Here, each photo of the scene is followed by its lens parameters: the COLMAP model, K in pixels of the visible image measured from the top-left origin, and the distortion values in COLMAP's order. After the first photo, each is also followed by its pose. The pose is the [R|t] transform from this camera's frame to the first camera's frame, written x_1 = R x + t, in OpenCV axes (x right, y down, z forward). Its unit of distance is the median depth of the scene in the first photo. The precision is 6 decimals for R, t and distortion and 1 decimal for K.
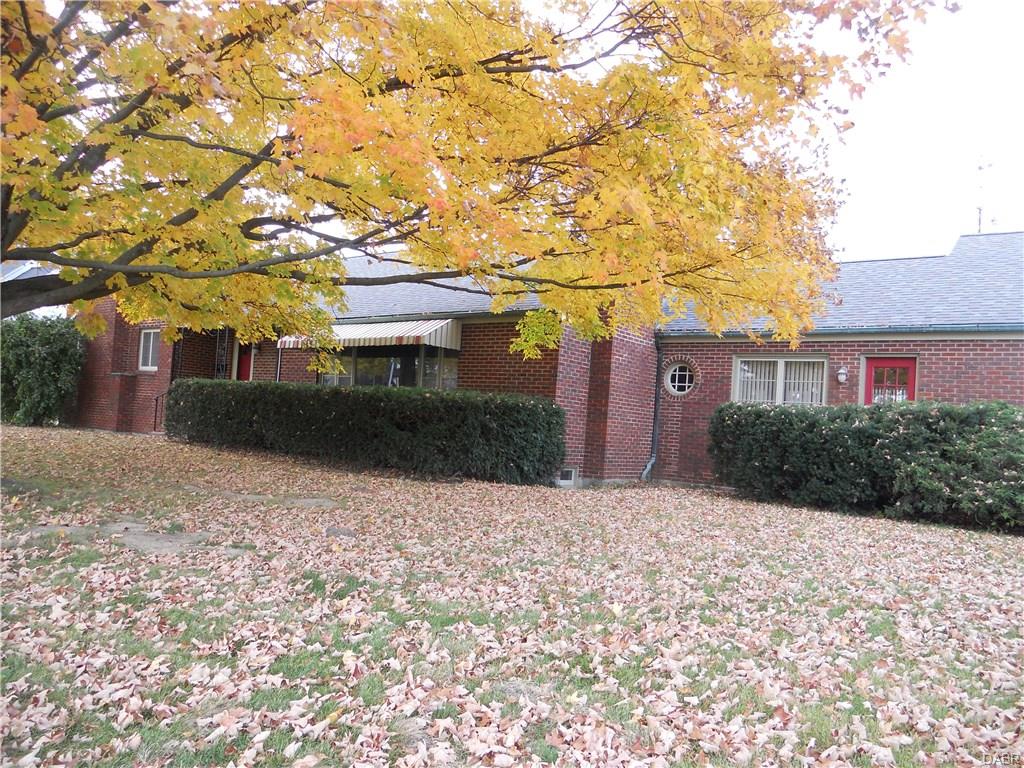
lens RADIAL K [[780.9, 0, 509.5], [0, 780.9, 393.0], [0, 0, 1]] dist [-0.031013, 0.008345]
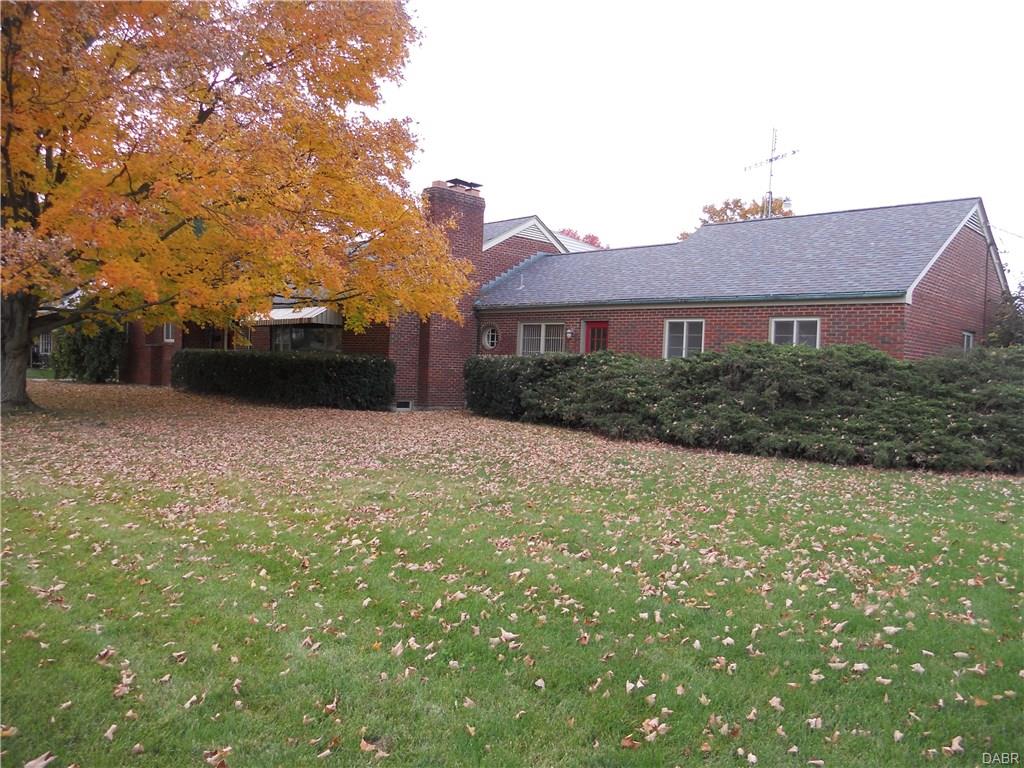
lens RADIAL K [[780.9, 0, 509.5], [0, 780.9, 393.0], [0, 0, 1]] dist [-0.031013, 0.008345]
pose [[0.991707, -0.027665, -0.125506, 0.462975], [0.036546, 0.996946, 0.069019, -0.015919], [0.123213, -0.073034, 0.989689, -0.480576]]
